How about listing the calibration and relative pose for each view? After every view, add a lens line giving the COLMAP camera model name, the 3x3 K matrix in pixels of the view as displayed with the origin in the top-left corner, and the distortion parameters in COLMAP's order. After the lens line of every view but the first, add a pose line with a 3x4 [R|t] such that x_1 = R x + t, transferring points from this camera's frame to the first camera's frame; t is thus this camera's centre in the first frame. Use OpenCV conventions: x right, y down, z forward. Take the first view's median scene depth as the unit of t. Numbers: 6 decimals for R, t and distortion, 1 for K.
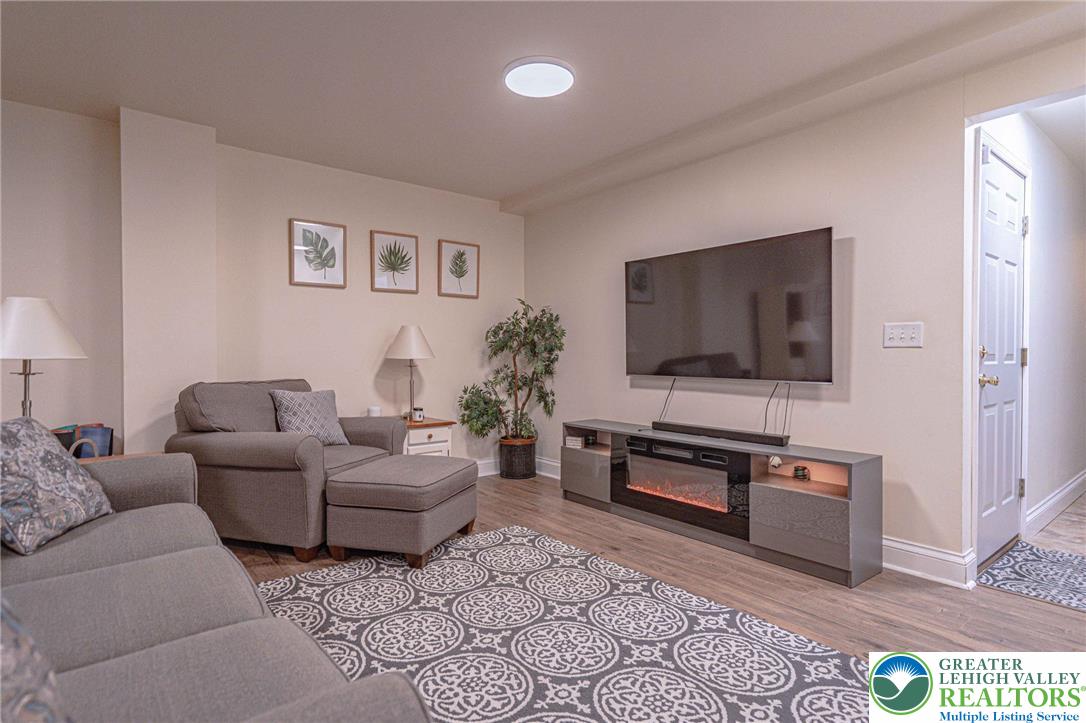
lens RADIAL K [[538.5, 0, 550.8], [0, 538.5, 364.3], [0, 0, 1]] dist [-0.001616, 0.000299]
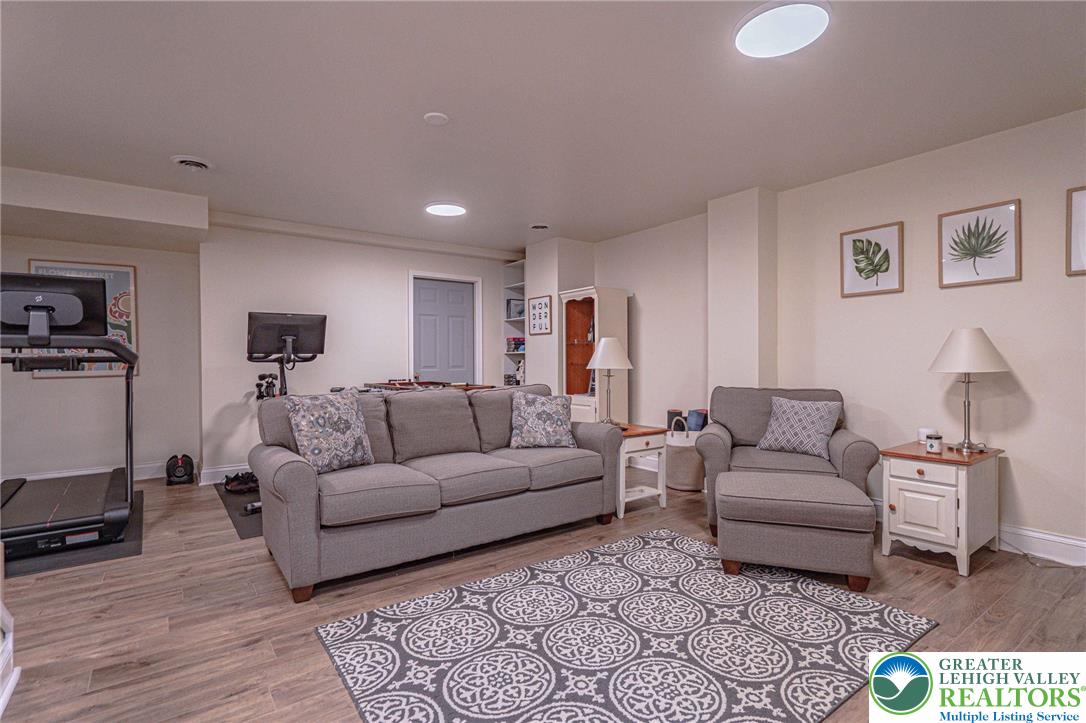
lens RADIAL K [[538.5, 0, 550.8], [0, 538.5, 364.3], [0, 0, 1]] dist [-0.001616, 0.000299]
pose [[-0.038577, 0.008269, -0.999221, 0.728974], [-0.014924, 0.999849, 0.008850, -0.027405], [0.999144, 0.015254, -0.038448, 0.625442]]
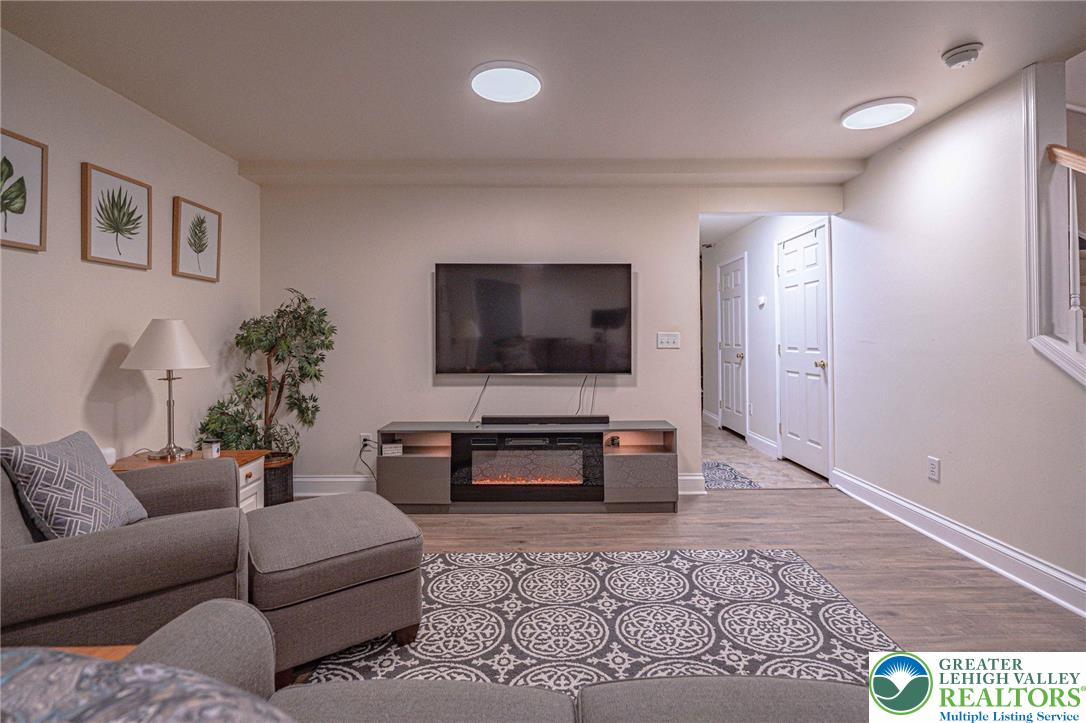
lens RADIAL K [[486.5, 0, 545.9], [0, 486.5, 335.0], [0, 0, 1]] dist [-0.005640, 0.000404]
pose [[0.640112, 0.004055, 0.768271, -0.595946], [0.017075, 0.999664, -0.019503, -0.045090], [-0.768092, 0.025603, 0.639828, 0.347681]]
